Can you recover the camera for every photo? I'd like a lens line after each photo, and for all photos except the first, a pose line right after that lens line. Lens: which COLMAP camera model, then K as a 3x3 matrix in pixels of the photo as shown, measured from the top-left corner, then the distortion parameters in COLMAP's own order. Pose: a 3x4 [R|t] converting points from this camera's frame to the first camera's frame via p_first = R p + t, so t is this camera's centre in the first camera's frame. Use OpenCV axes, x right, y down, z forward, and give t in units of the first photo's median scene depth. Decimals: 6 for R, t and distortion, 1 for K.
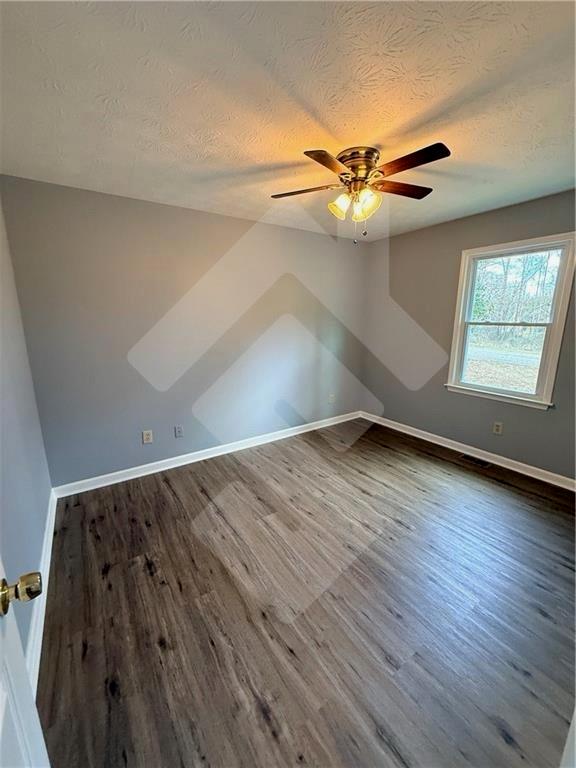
lens RADIAL K [[305.3, 0, 286.7], [0, 305.3, 386.5], [0, 0, 1]] dist [-0.001502, 0.000513]
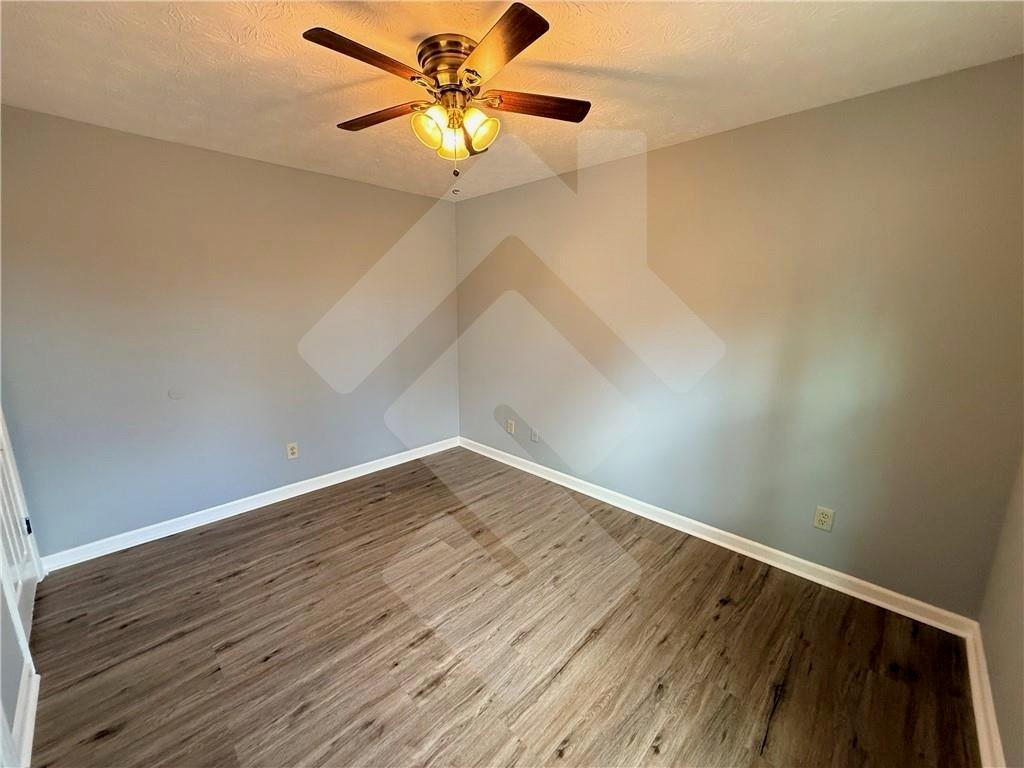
lens RADIAL K [[407.1, 0, 512.6], [0, 407.1, 380.6], [0, 0, 1]] dist [-0.001502, 0.000513]
pose [[0.207884, 0.193600, -0.958803, 0.867911], [-0.225748, 0.963251, 0.145553, -0.192044], [0.951747, 0.186190, 0.243949, 0.735665]]
